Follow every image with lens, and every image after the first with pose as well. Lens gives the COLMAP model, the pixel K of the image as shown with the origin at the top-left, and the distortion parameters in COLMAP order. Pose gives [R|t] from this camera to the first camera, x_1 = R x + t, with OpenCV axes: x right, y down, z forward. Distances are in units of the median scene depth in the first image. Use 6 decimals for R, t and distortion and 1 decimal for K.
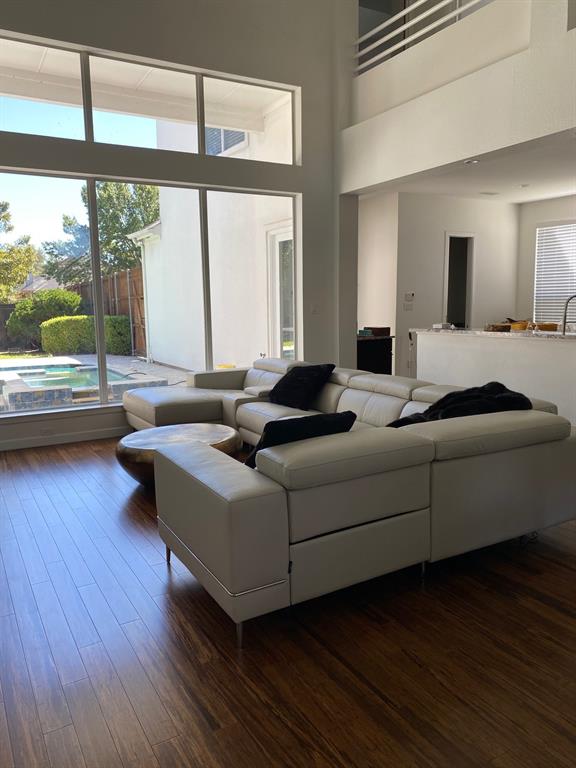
lens RADIAL K [[579.5, 0, 281.3], [0, 579.5, 380.9], [0, 0, 1]] dist [0.032999, -0.035027]
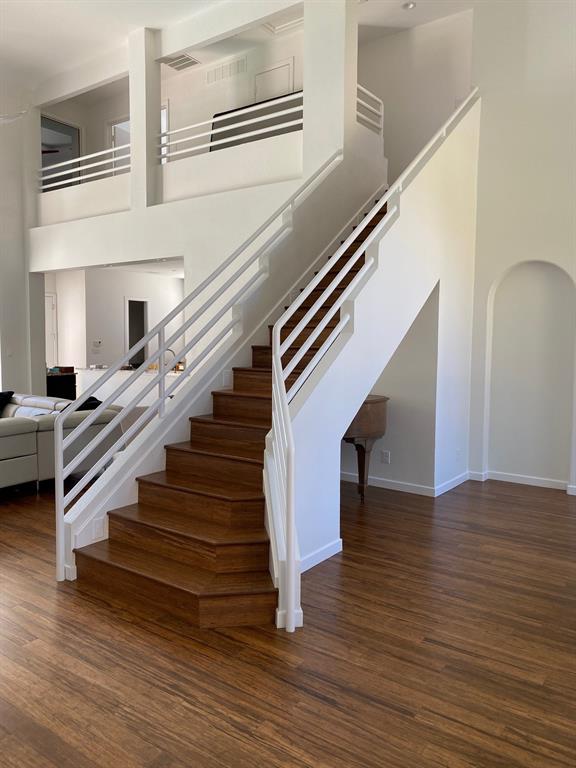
lens RADIAL K [[579.5, 0, 277.2], [0, 579.5, 373.7], [0, 0, 1]] dist [0.032999, -0.035027]
pose [[0.915489, -0.007214, 0.402278, 0.073258], [0.037751, 0.996969, -0.068034, 0.037152], [-0.400567, 0.077471, 0.912986, -0.463258]]
